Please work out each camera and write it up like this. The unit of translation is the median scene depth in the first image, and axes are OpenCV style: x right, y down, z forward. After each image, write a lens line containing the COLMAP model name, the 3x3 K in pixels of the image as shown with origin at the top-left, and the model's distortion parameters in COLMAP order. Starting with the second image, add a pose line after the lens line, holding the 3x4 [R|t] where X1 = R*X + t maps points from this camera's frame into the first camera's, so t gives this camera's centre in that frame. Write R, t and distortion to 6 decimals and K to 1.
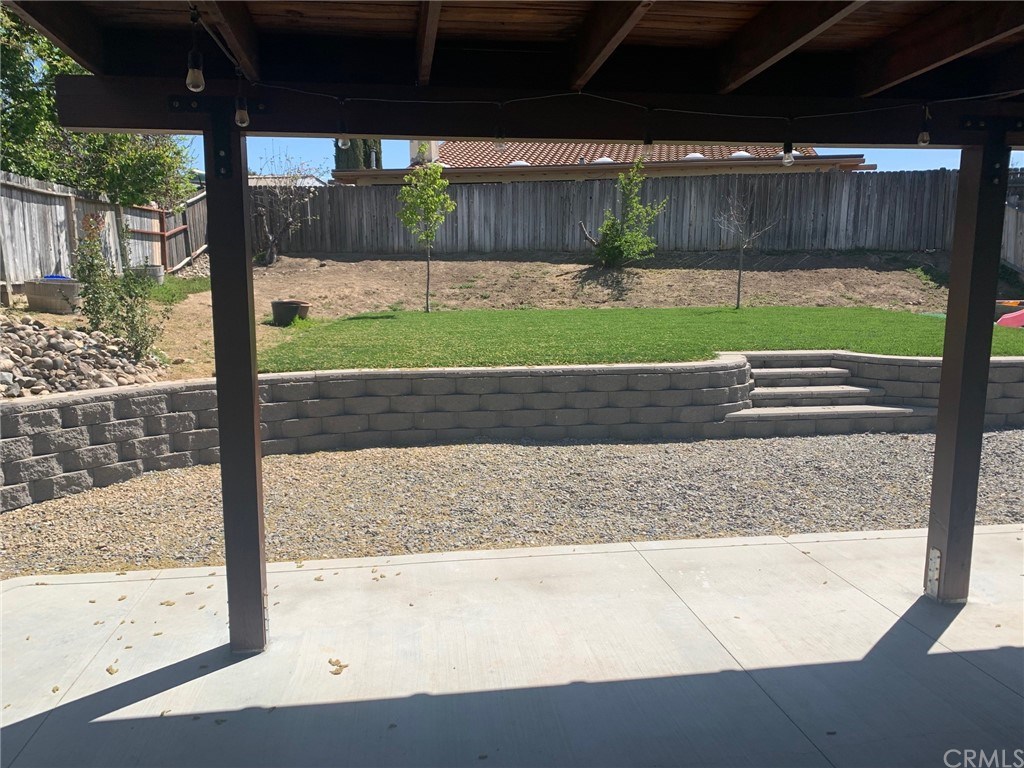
lens RADIAL K [[785.1, 0, 512.3], [0, 785.1, 389.0], [0, 0, 1]] dist [0.039082, -0.045131]
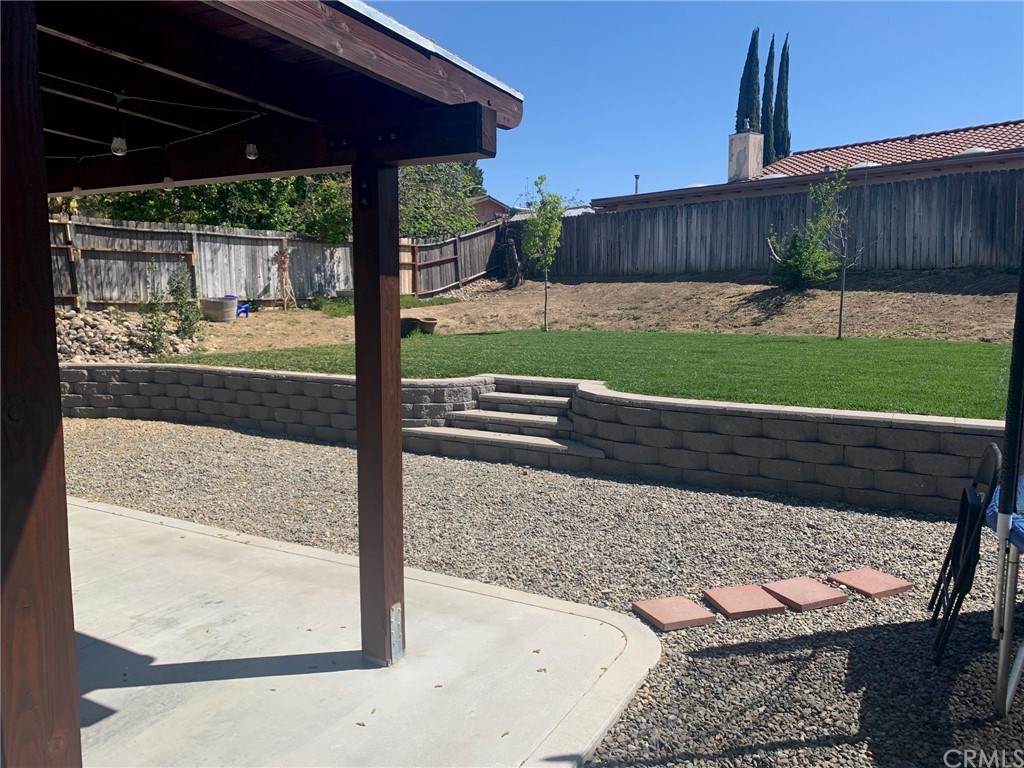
lens RADIAL K [[785.1, 0, 511.8], [0, 785.1, 379.4], [0, 0, 1]] dist [0.039082, -0.045131]
pose [[0.788541, 0.069460, -0.611047, 0.429963], [-0.093572, 0.995584, -0.007580, -0.016516], [0.607821, 0.063154, 0.791558, 0.110315]]
